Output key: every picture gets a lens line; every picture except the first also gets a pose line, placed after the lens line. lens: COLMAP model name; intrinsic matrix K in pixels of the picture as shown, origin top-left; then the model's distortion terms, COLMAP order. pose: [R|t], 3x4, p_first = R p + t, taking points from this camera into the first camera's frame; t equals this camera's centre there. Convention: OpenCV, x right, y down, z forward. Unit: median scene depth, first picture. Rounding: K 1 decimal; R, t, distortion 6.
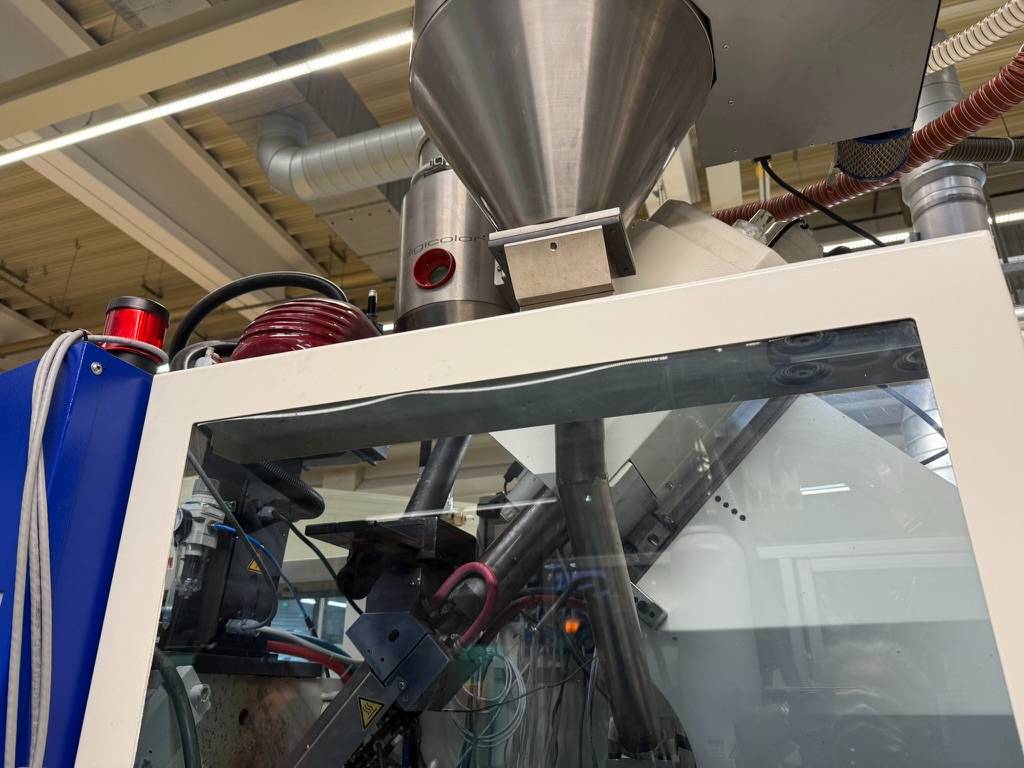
lens RADIAL K [[718.6, 0, 514.0], [0, 718.6, 395.0], [0, 0, 1]] dist [0.073340, -0.113117]
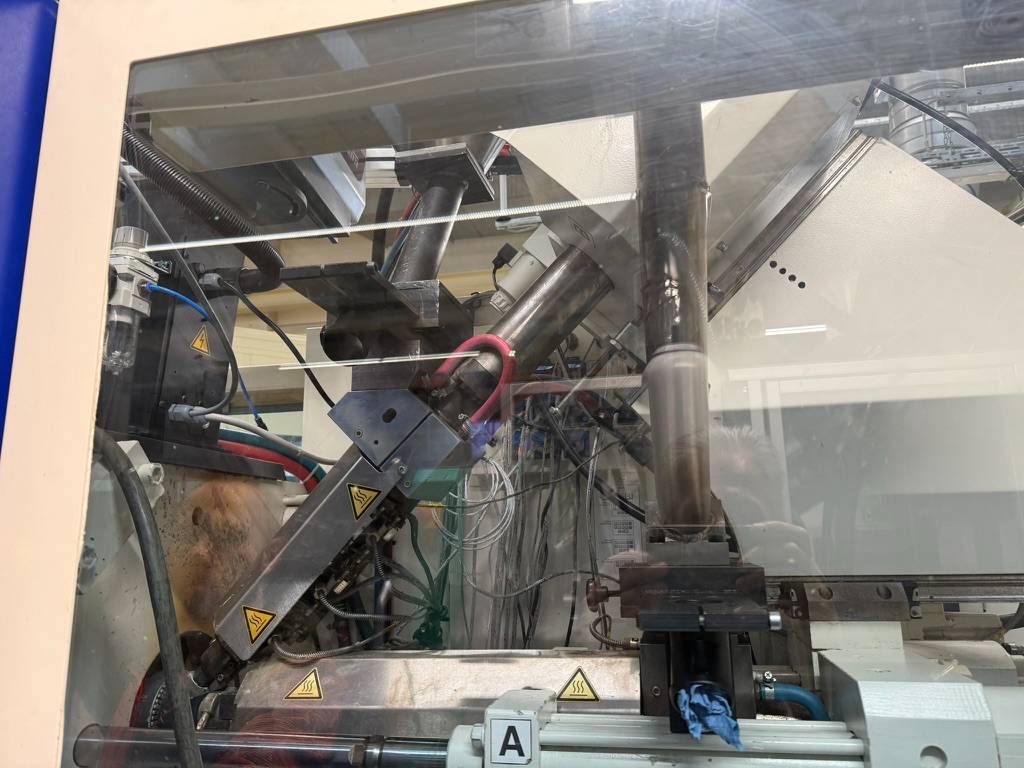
lens RADIAL K [[726.2, 0, 526.3], [0, 726.2, 387.8], [0, 0, 1]] dist [0.105666, -0.166012]
pose [[0.991993, 0.013200, 0.125598, -0.105306], [-0.036567, 0.981942, 0.185614, 0.126819], [-0.120880, -0.188721, 0.974563, 0.152282]]
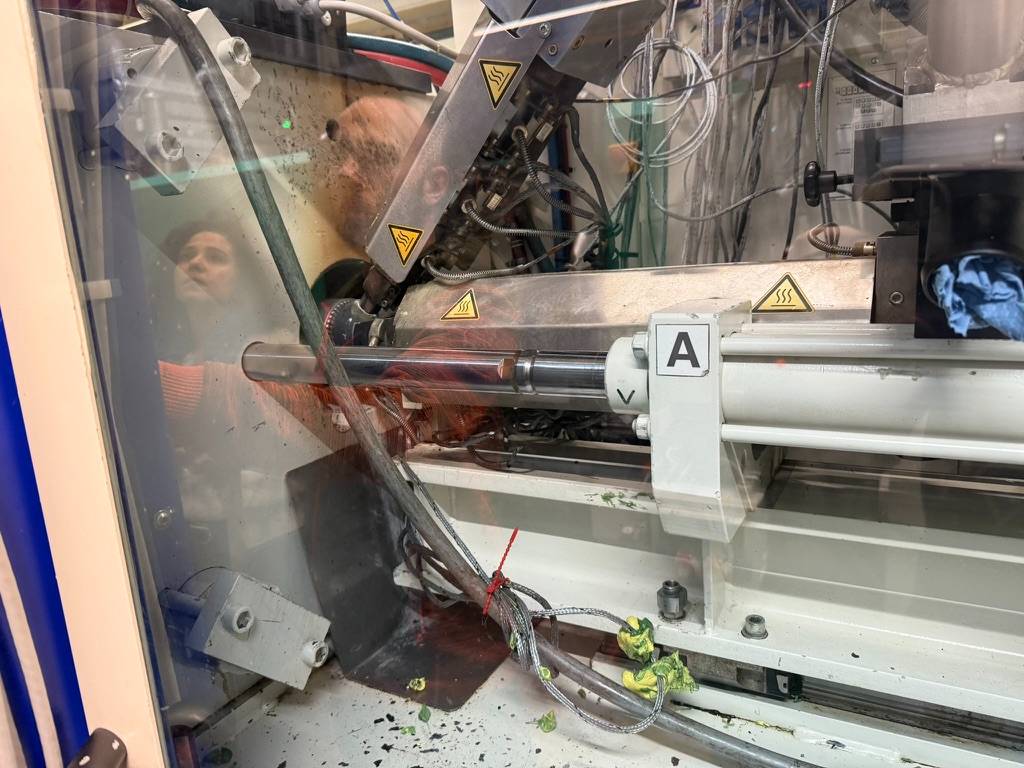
lens RADIAL K [[752.5, 0, 525.2], [0, 752.5, 380.9], [0, 0, 1]] dist [0.087162, -0.095258]
pose [[0.985600, -0.025983, -0.167083, -0.061393], [0.116959, 0.818373, 0.562660, 0.245369], [0.122116, -0.574100, 0.809628, 0.263859]]
